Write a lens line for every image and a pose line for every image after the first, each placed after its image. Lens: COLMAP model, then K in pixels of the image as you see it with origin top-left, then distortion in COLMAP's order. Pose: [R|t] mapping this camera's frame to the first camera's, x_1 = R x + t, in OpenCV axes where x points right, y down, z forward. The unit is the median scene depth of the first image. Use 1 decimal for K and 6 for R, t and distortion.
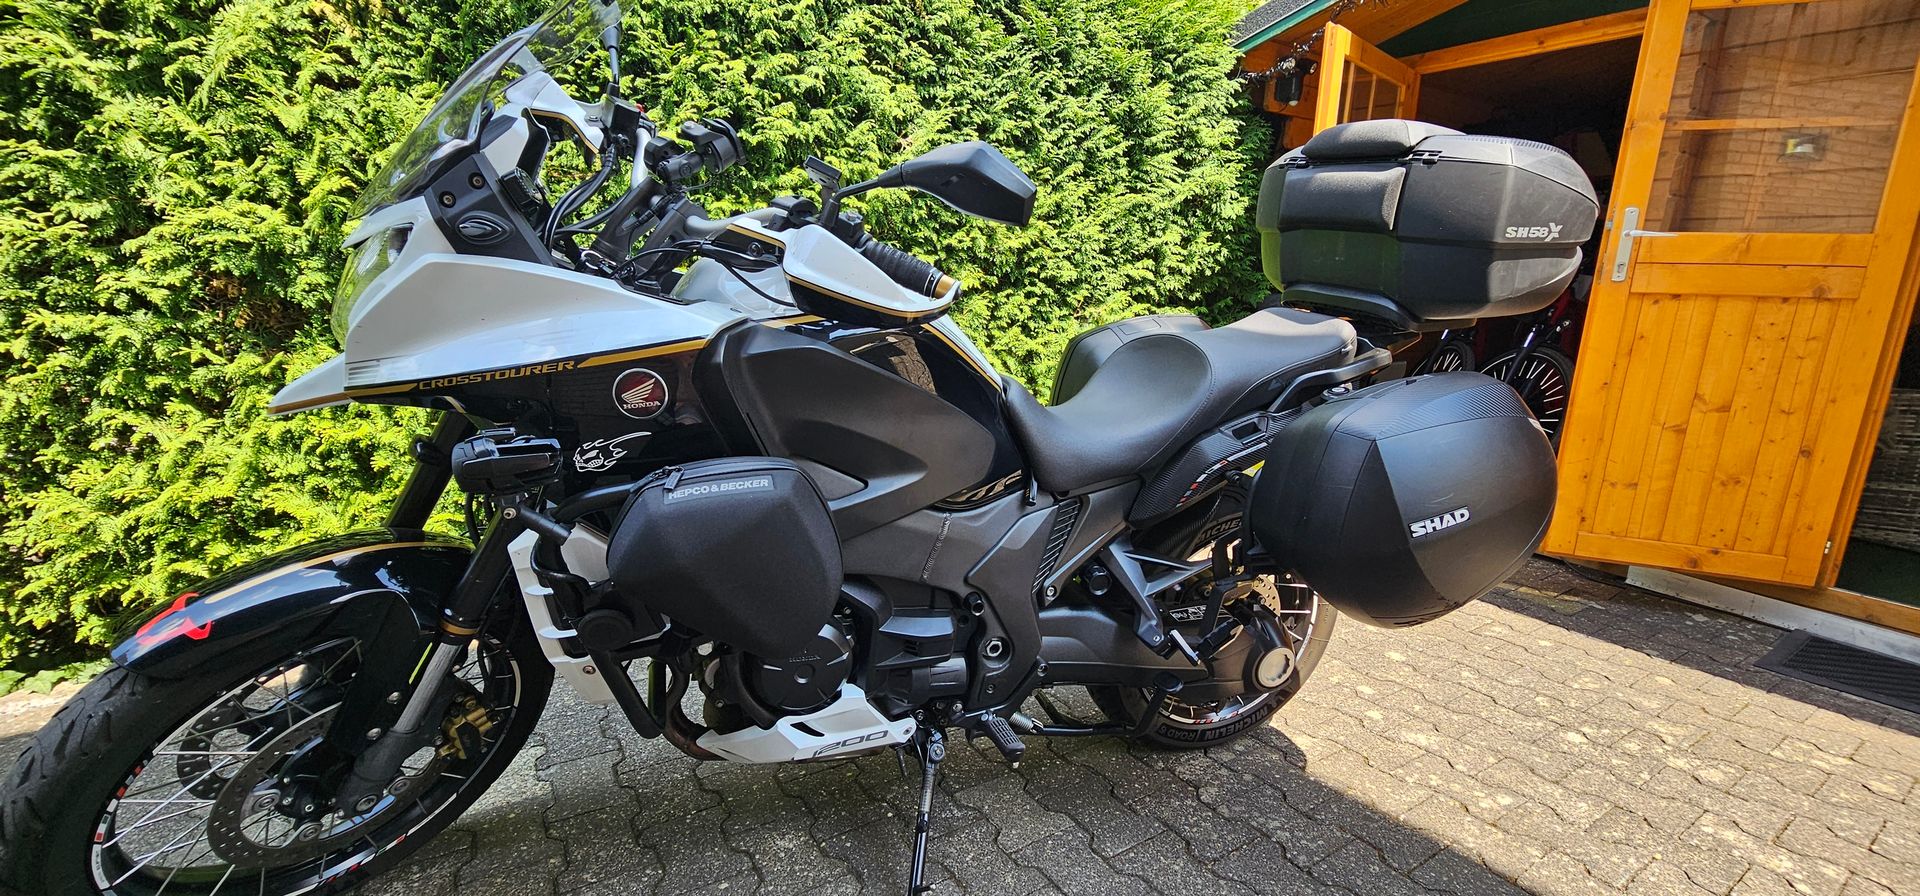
lens RADIAL K [[785.4, 0, 963.0], [0, 785.4, 442.3], [0, 0, 1]] dist [-0.002949, -0.000085]
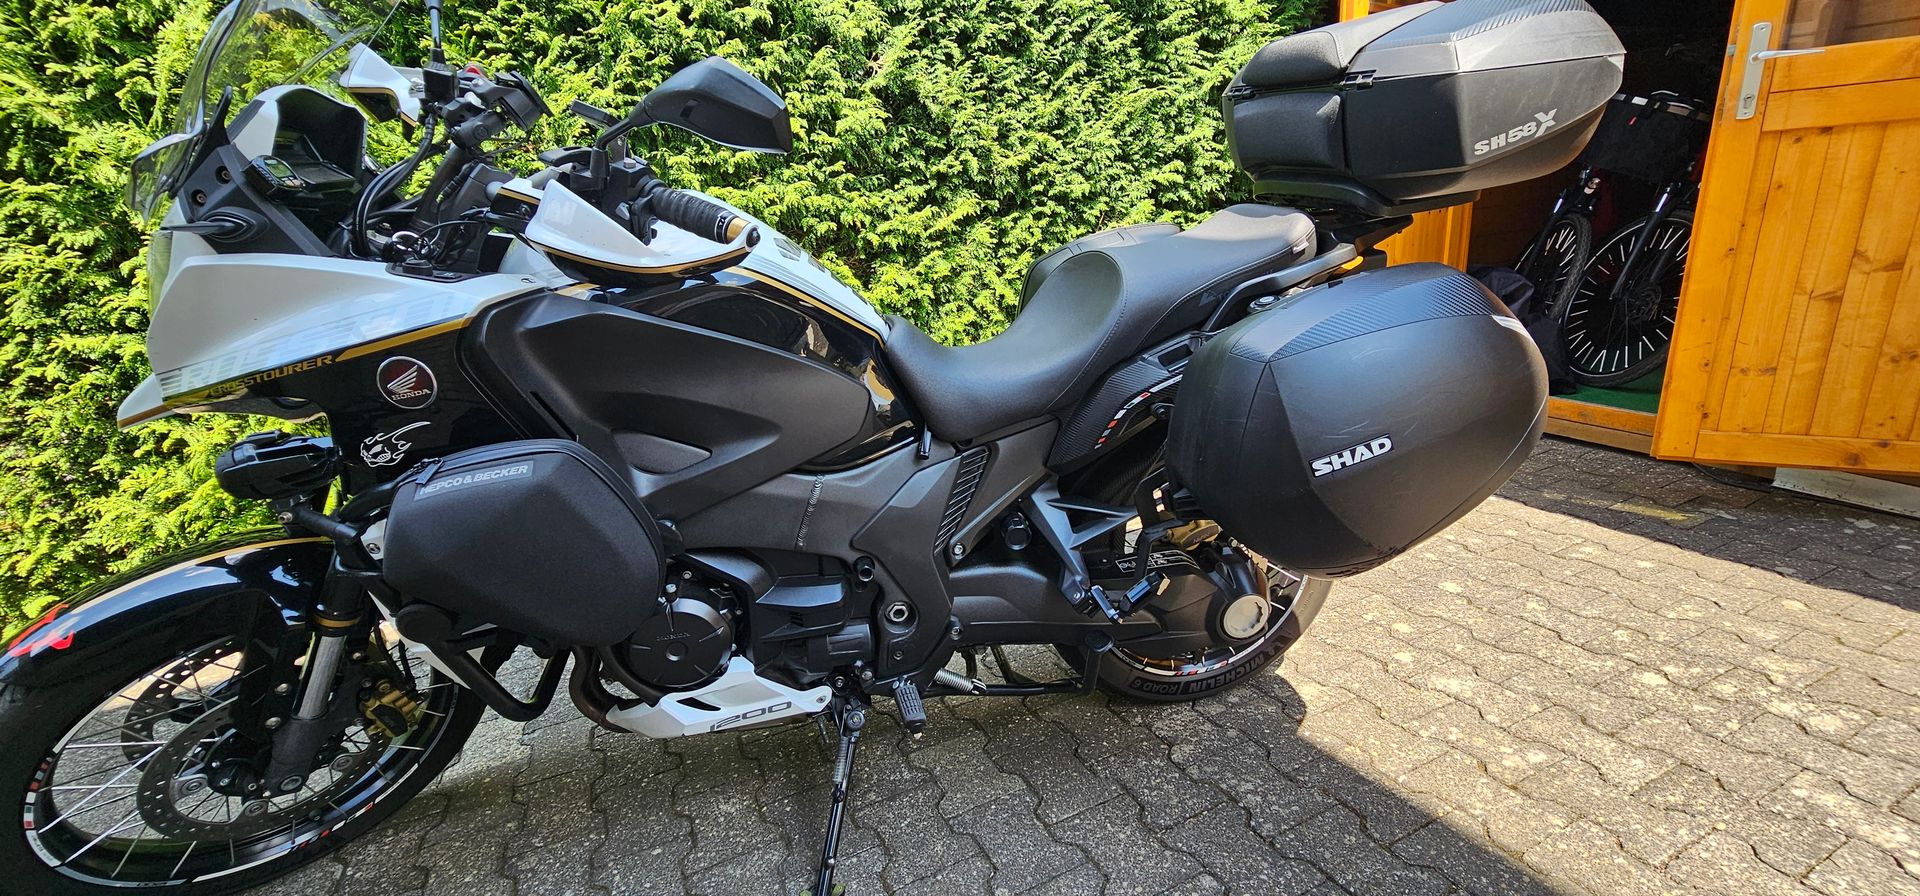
lens RADIAL K [[785.4, 0, 963.0], [0, 785.4, 442.3], [0, 0, 1]] dist [-0.002949, -0.000085]
pose [[0.985869, -0.066661, -0.153685, 0.220755], [0.079816, 0.993507, 0.081075, -0.007563], [0.147282, -0.092196, 0.984788, 0.088664]]
